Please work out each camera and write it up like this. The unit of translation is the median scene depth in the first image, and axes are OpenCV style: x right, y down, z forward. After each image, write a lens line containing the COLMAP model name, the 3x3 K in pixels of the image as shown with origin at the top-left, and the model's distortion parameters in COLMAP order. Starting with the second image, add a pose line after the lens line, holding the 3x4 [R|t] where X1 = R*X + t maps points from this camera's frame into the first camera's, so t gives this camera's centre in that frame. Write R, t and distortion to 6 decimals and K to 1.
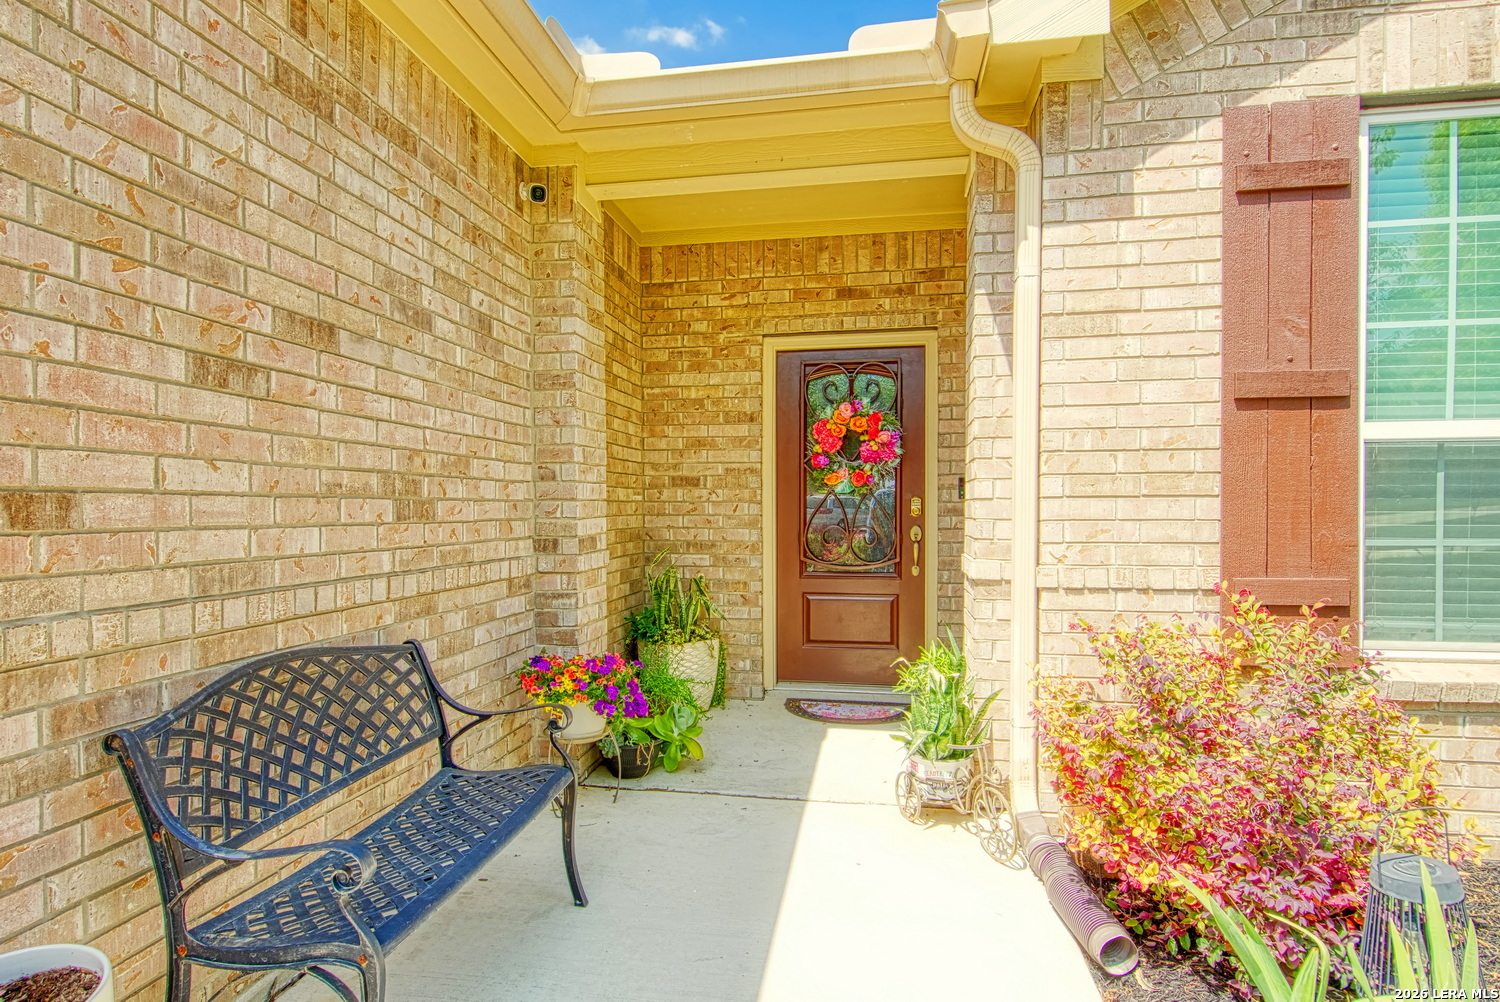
lens RADIAL K [[809.6, 0, 742.1], [0, 809.6, 508.7], [0, 0, 1]] dist [0.001569, 0.000133]
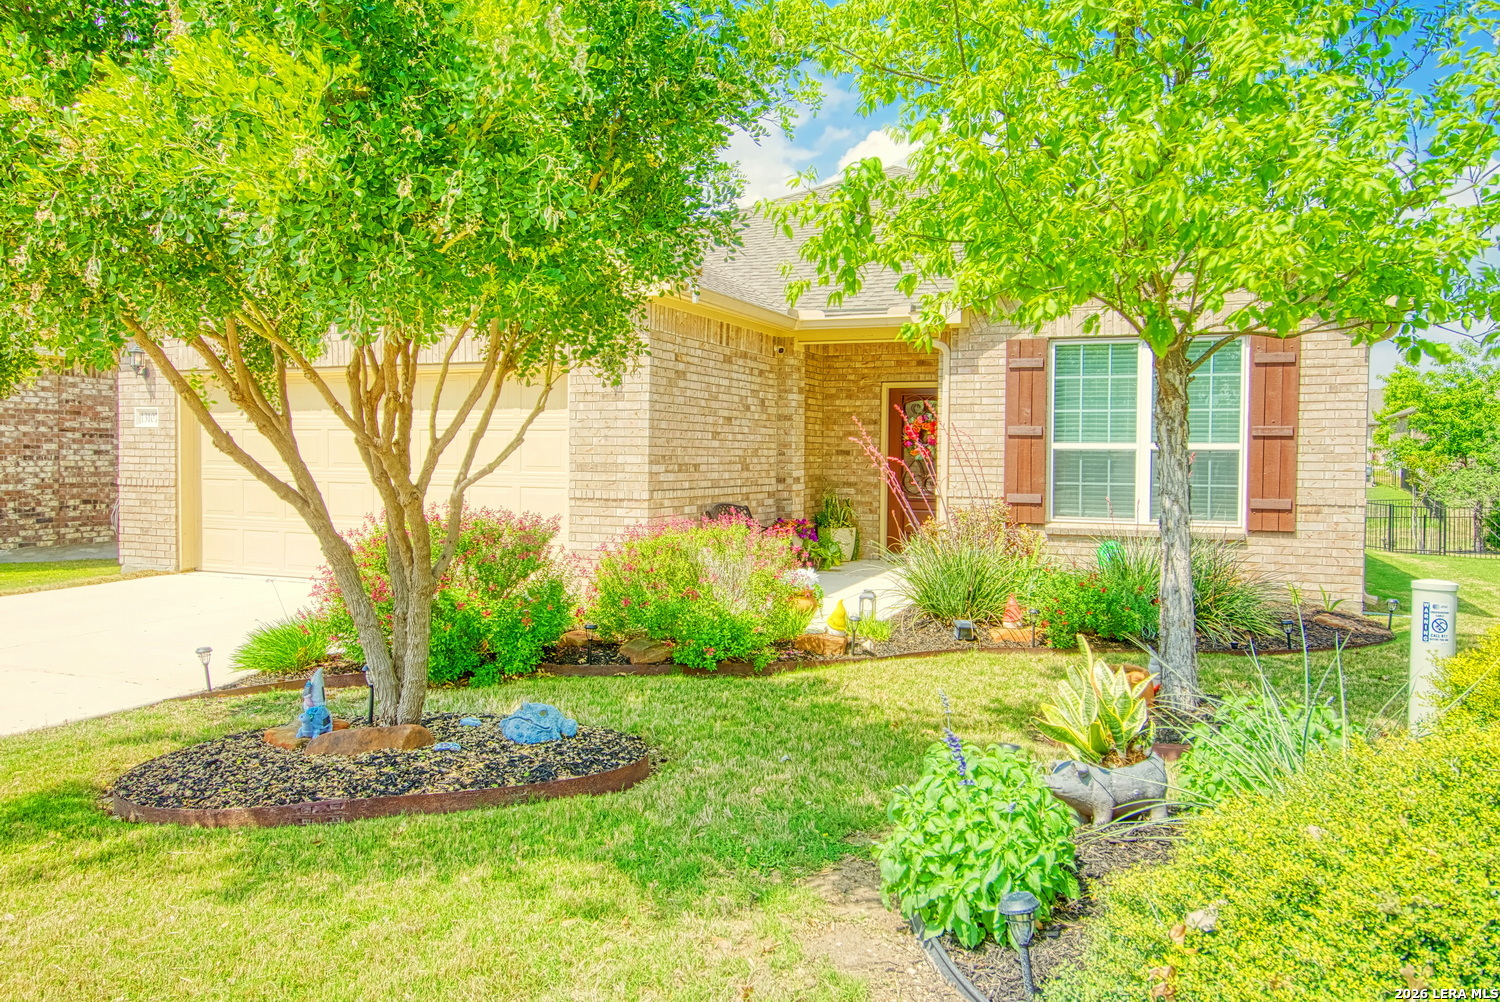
lens RADIAL K [[913.4, 0, 747.6], [0, 913.4, 496.4], [0, 0, 1]] dist [0.000936, 0.000018]
pose [[0.973077, 0.024095, -0.229218, 0.327915], [-0.014111, 0.998883, 0.045094, -0.034139], [0.230049, -0.040645, 0.972330, -1.880572]]
